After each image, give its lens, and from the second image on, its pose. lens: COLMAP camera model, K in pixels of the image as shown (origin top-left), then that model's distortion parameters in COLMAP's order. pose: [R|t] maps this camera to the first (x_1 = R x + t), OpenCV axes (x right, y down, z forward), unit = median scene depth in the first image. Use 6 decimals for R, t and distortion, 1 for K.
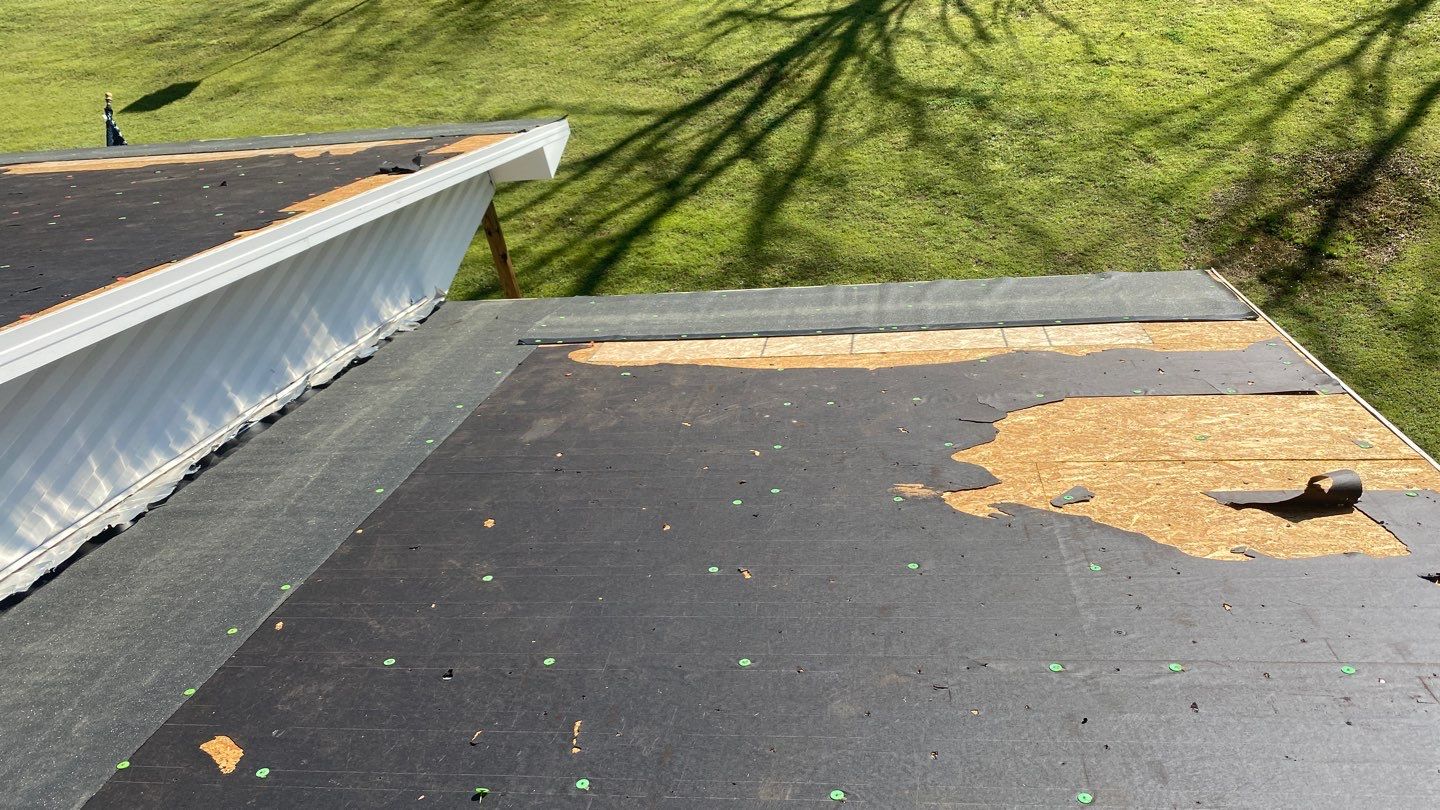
lens RADIAL K [[1090.9, 0, 725.6], [0, 1090.9, 408.1], [0, 0, 1]] dist [0.049977, -0.066359]
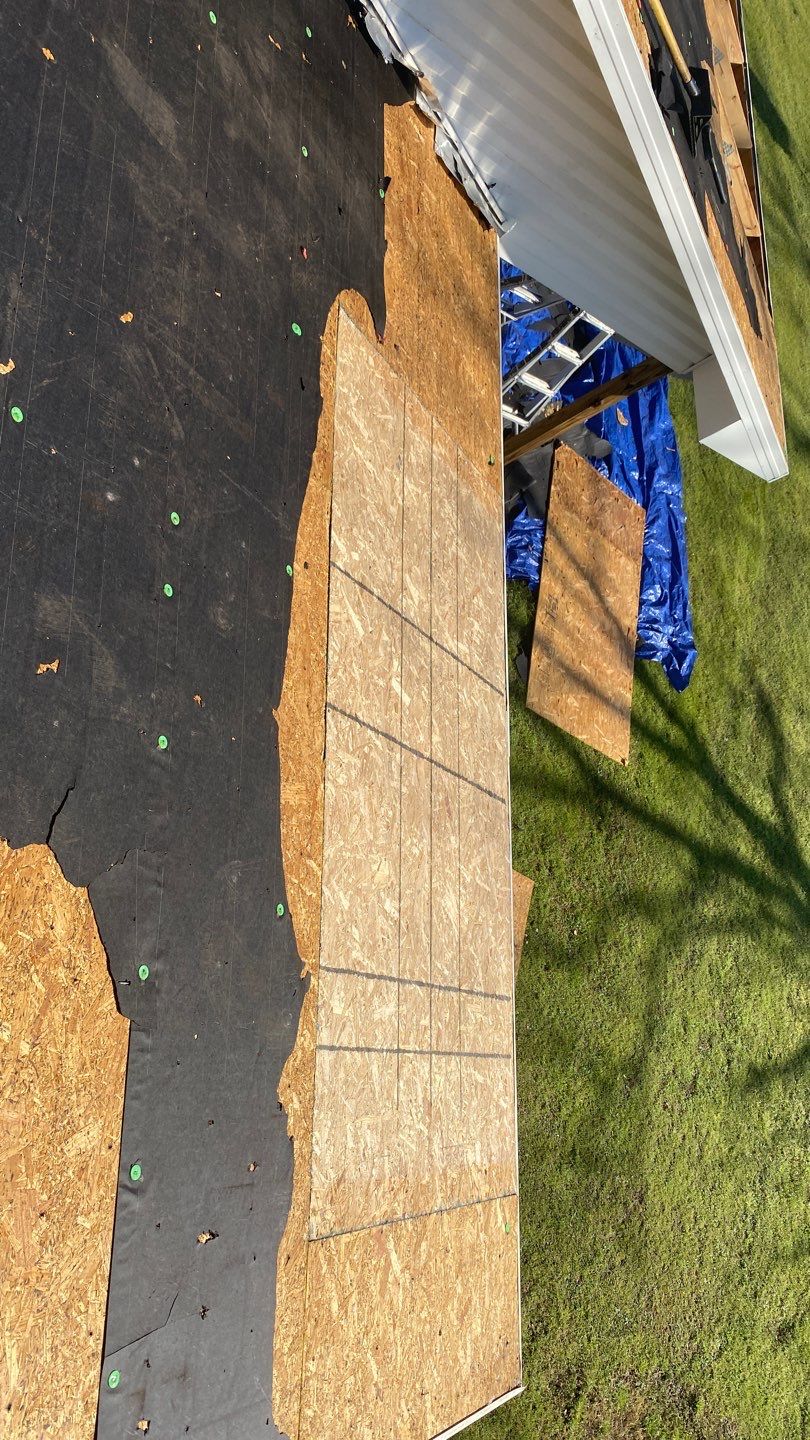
lens RADIAL K [[1090.9, 0, 405.0], [0, 1090.9, 720.0], [0, 0, 1]] dist [0.049977, -0.066359]
pose [[-0.015321, 0.989582, -0.143151, 0.229060], [-0.991980, 0.002921, 0.126360, -0.183310], [0.125461, 0.143938, 0.981601, 0.478142]]
